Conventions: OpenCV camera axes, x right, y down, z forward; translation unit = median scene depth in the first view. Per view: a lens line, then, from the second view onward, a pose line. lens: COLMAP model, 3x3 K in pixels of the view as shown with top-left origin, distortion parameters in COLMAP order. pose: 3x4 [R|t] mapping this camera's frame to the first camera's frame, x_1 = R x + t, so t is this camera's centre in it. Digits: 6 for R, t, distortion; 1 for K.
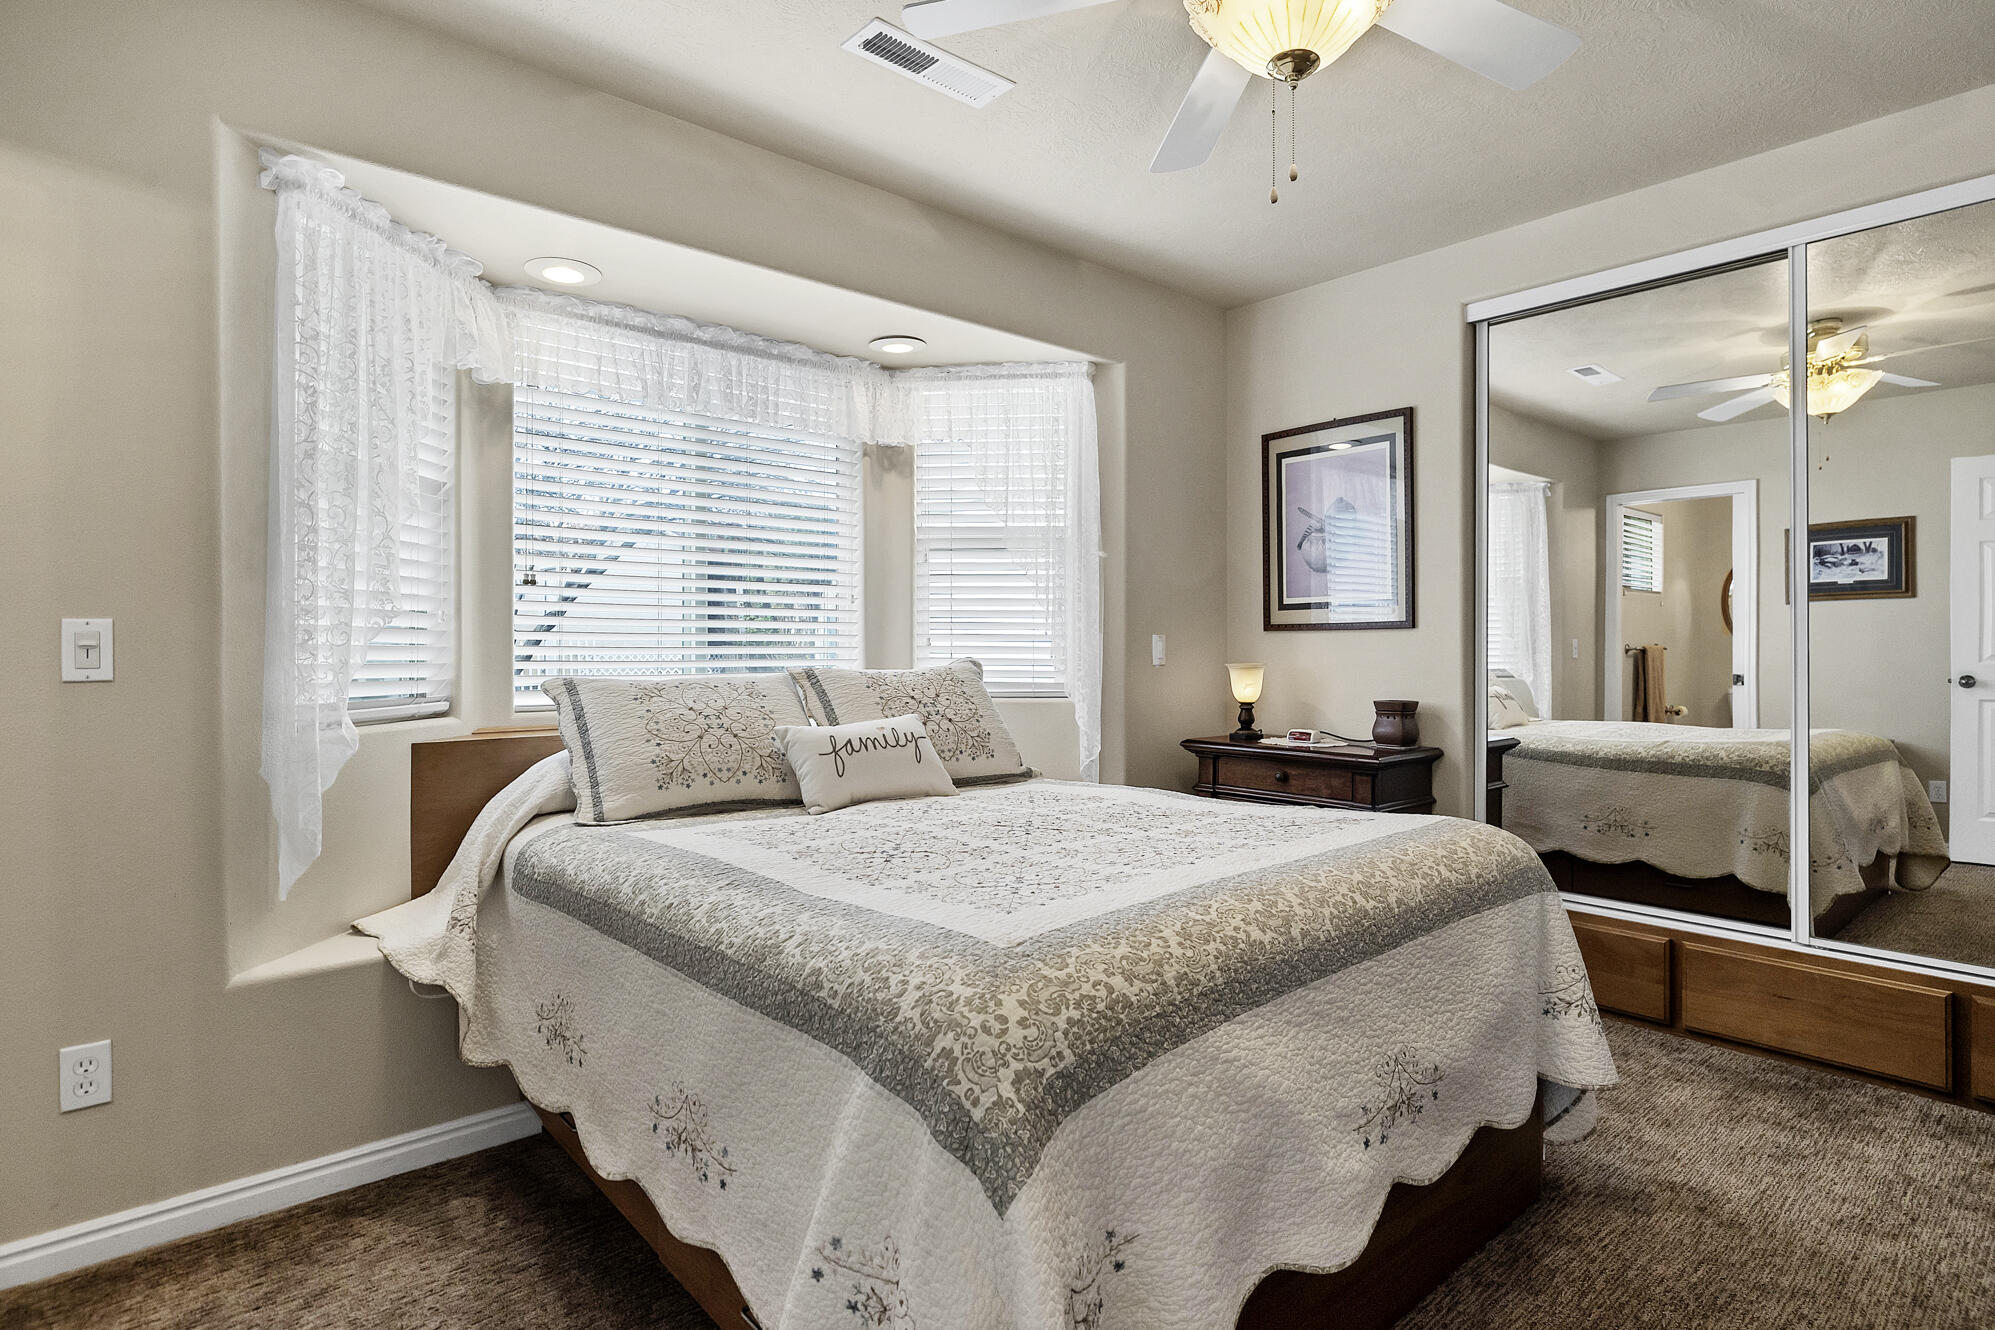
lens RADIAL K [[1019.7, 0, 980.4], [0, 1019.7, 663.7], [0, 0, 1]] dist [-0.004833, -0.001121]
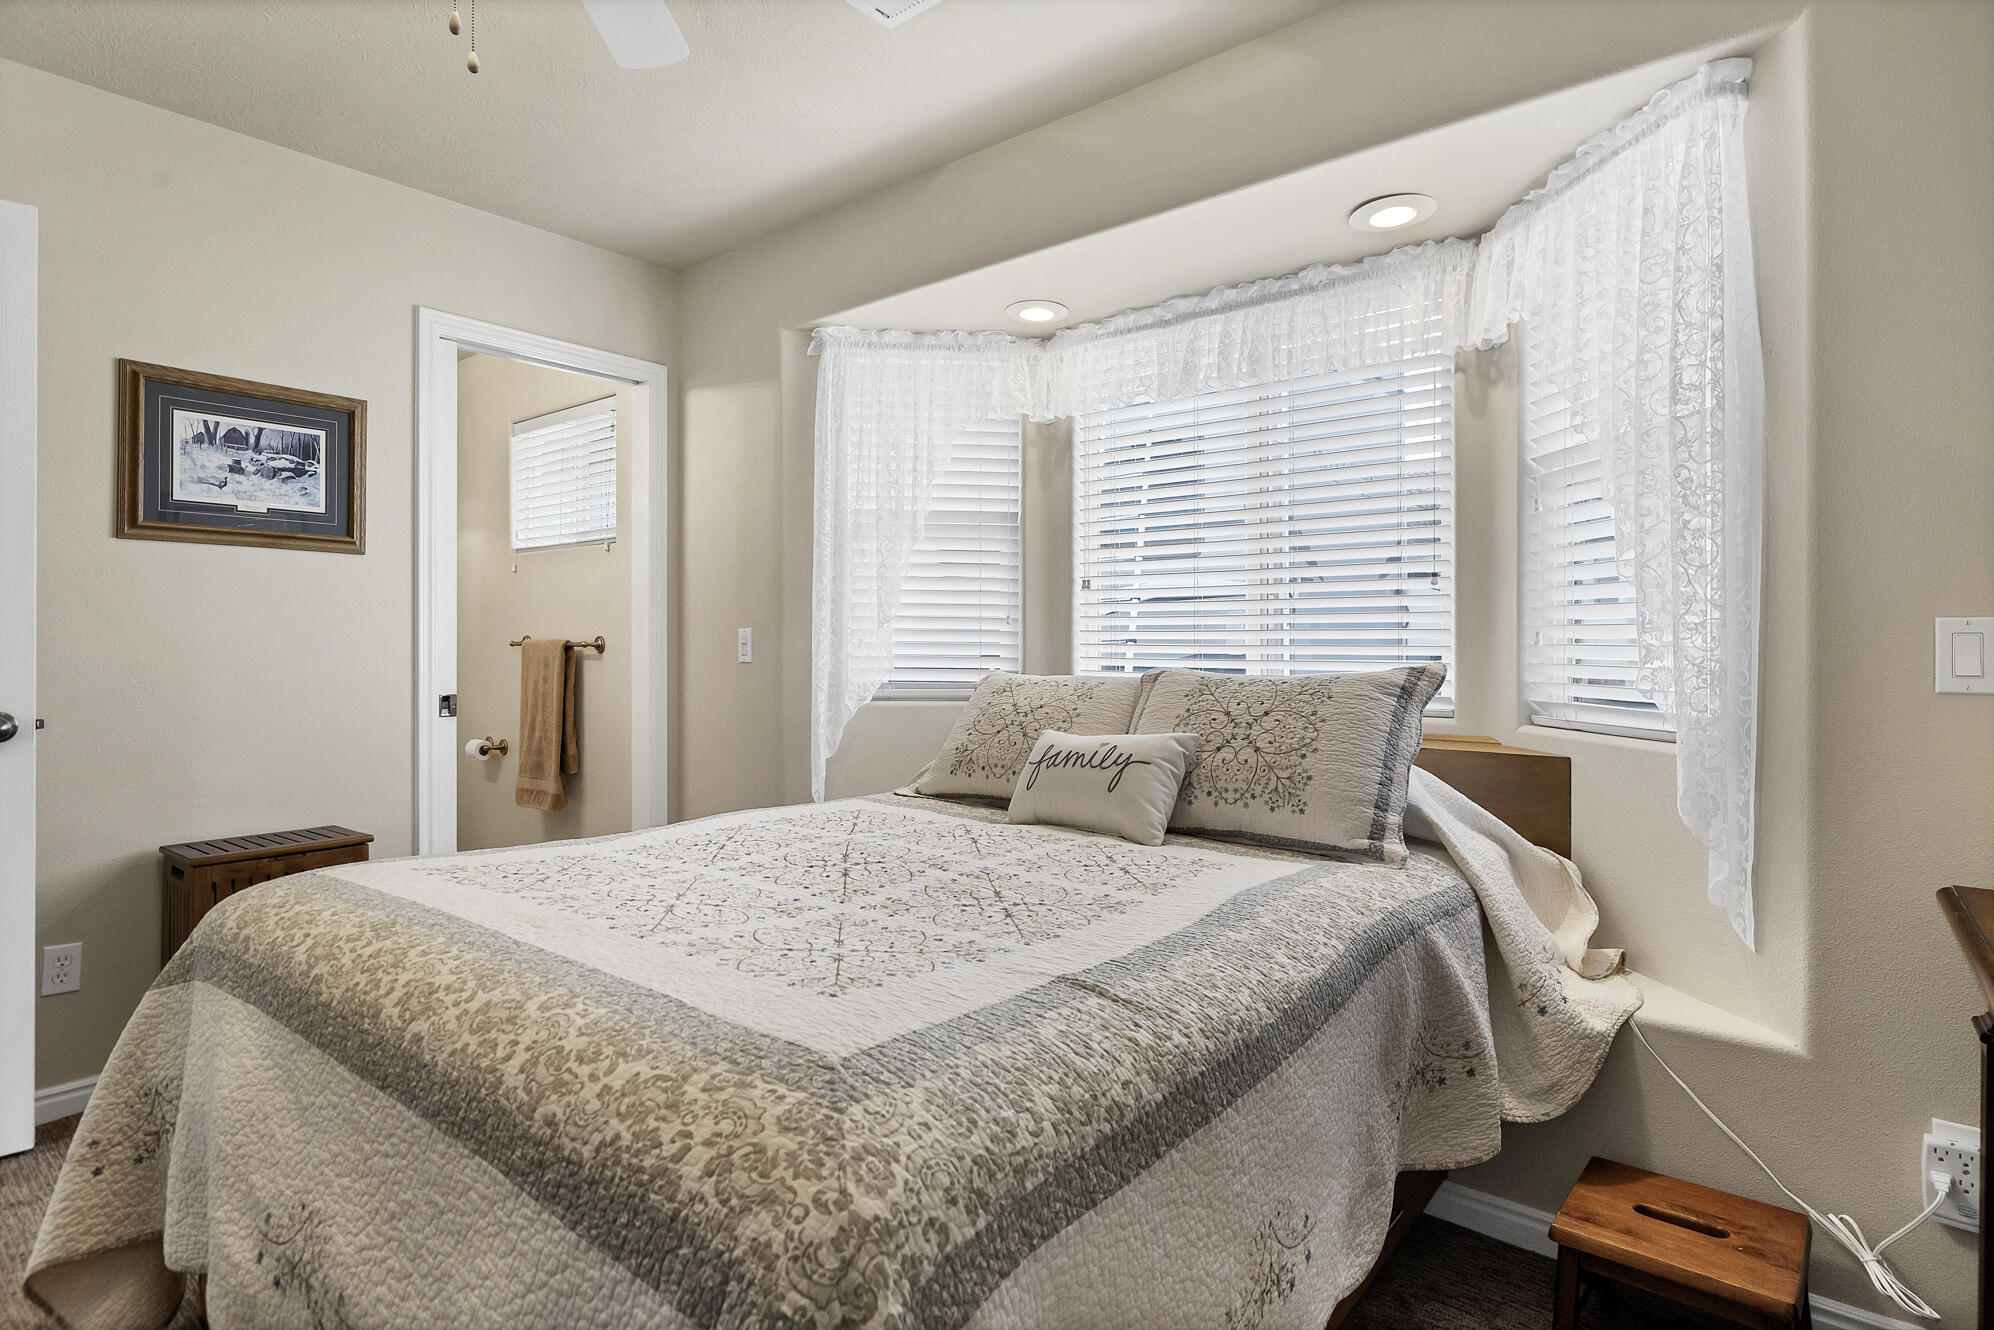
lens RADIAL K [[1019.2, 0, 981.3], [0, 1019.2, 649.5], [0, 0, 1]] dist [-0.004833, -0.001121]
pose [[0.166810, -0.002039, -0.985987, 0.599443], [-0.027706, 0.999593, -0.006755, -0.002981], [0.985600, 0.028445, 0.166686, 0.668277]]
